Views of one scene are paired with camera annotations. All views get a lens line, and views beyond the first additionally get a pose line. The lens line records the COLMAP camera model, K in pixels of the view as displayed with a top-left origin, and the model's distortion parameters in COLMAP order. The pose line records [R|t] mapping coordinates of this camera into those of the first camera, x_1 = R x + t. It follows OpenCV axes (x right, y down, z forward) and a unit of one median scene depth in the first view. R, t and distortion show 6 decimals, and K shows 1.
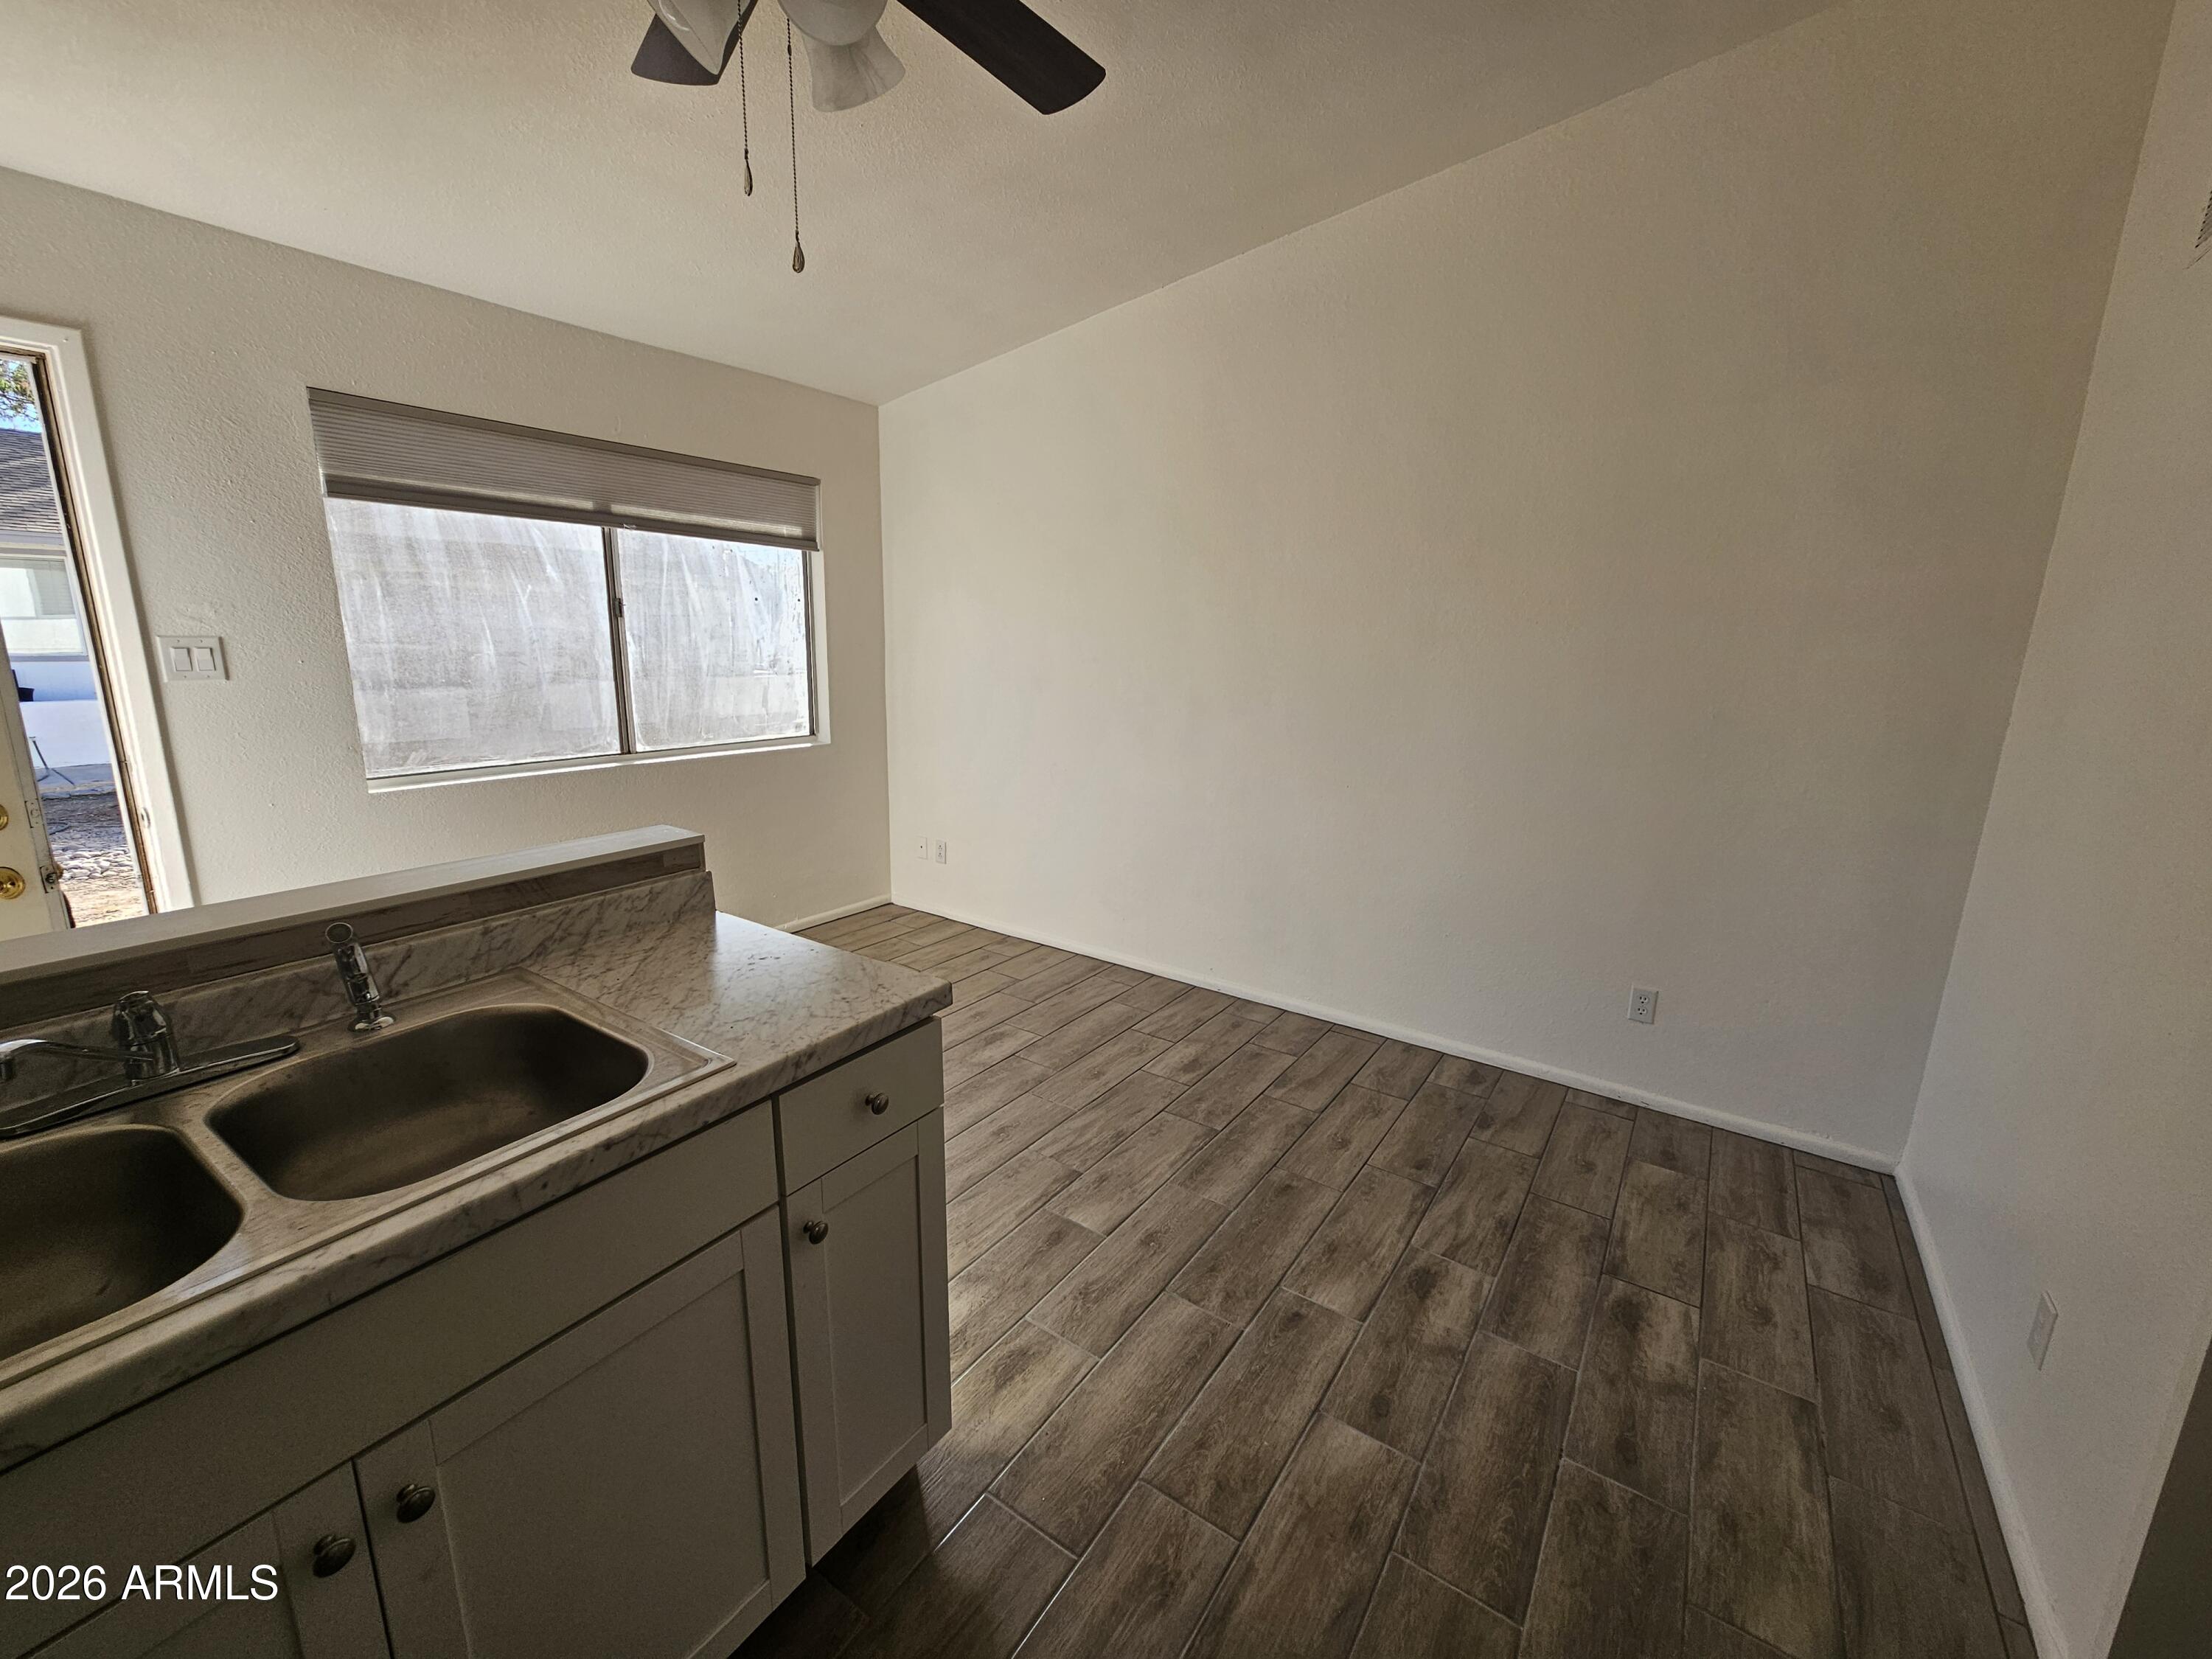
lens RADIAL K [[913.0, 0, 1109.0], [0, 913.0, 826.0], [0, 0, 1]] dist [-0.002193, 0.001491]
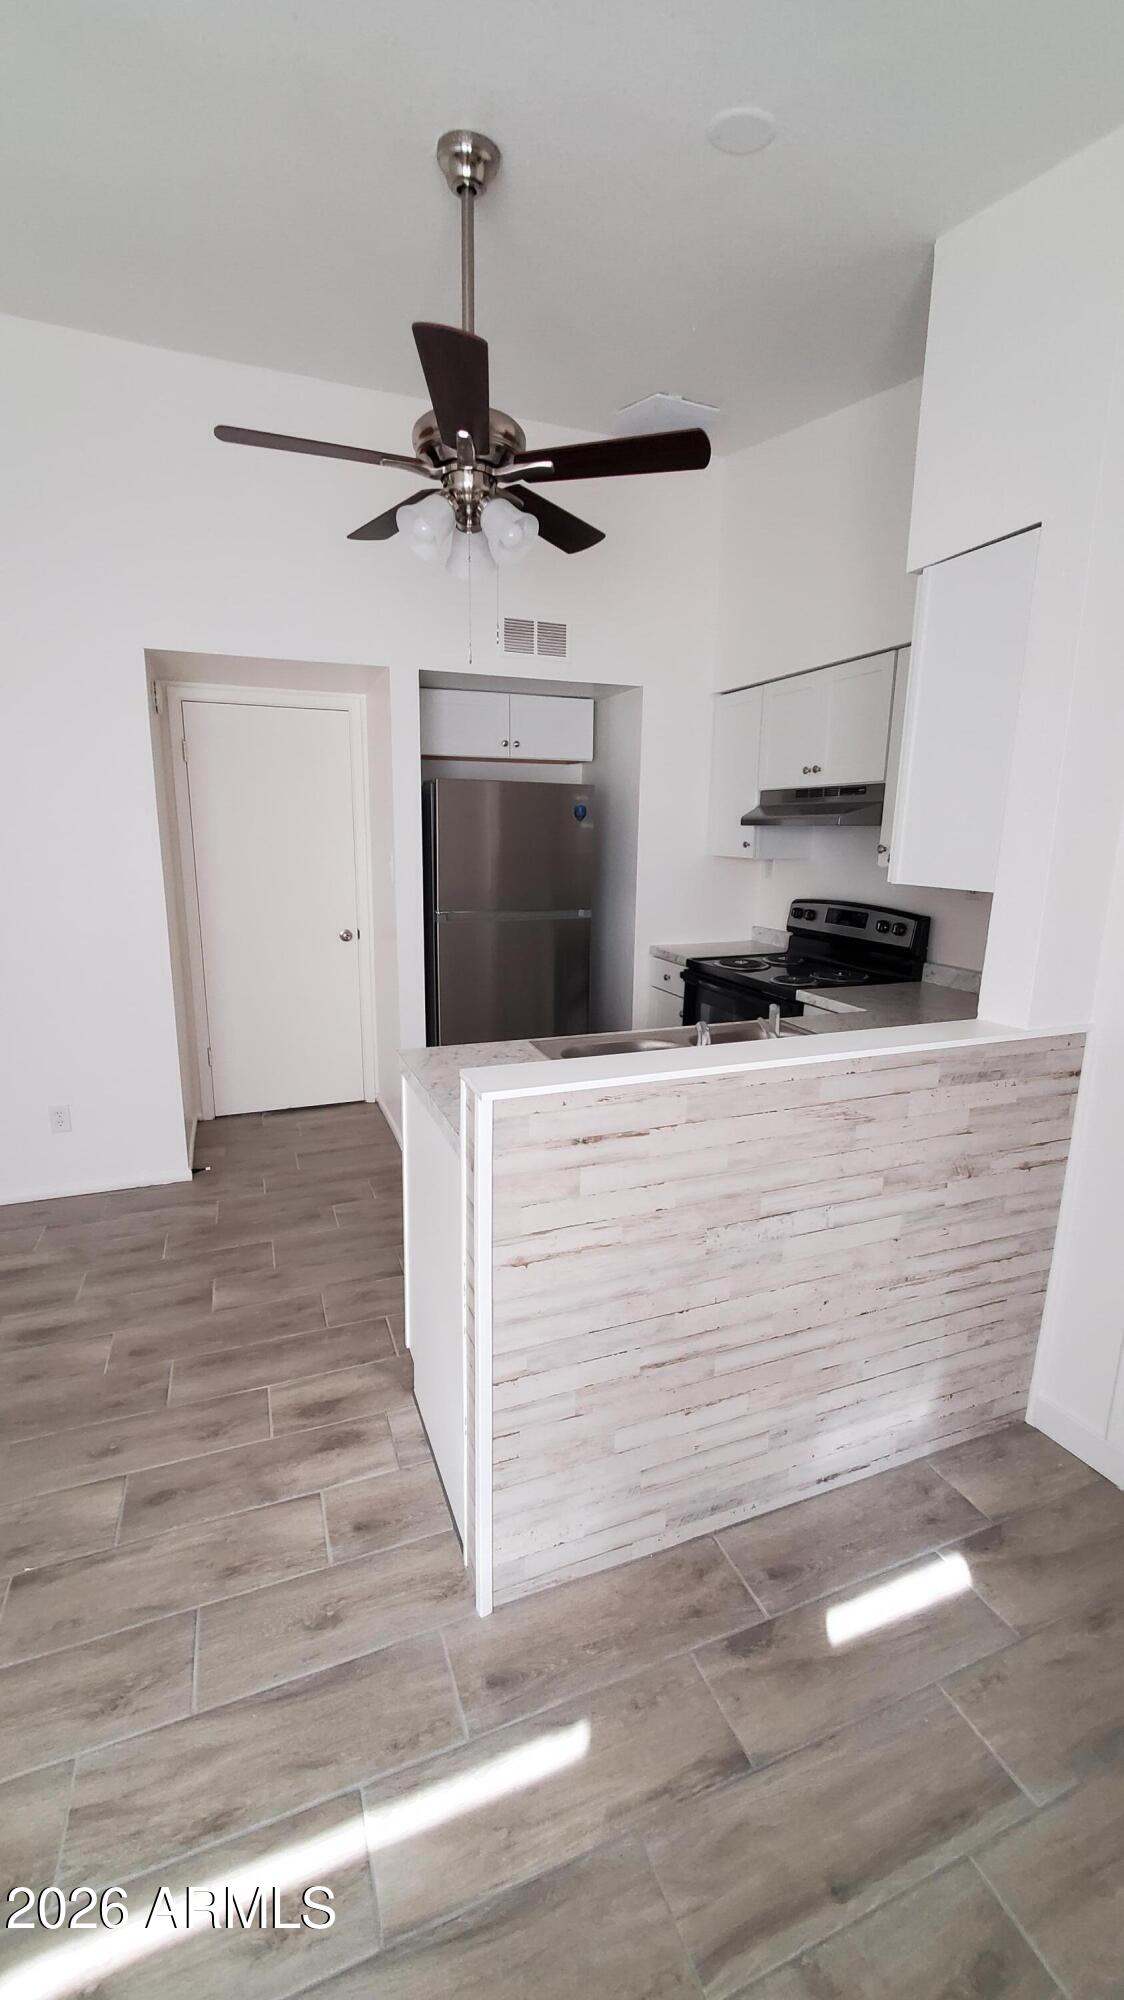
lens RADIAL K [[796.2, 0, 550.0], [0, 796.2, 996.7], [0, 0, 1]] dist [0.000563, -0.002276]
pose [[-0.828551, -0.153357, 0.538503, -0.522269], [0.088745, 0.913634, 0.396734, -0.209370], [-0.552836, 0.376504, -0.743382, 0.838932]]
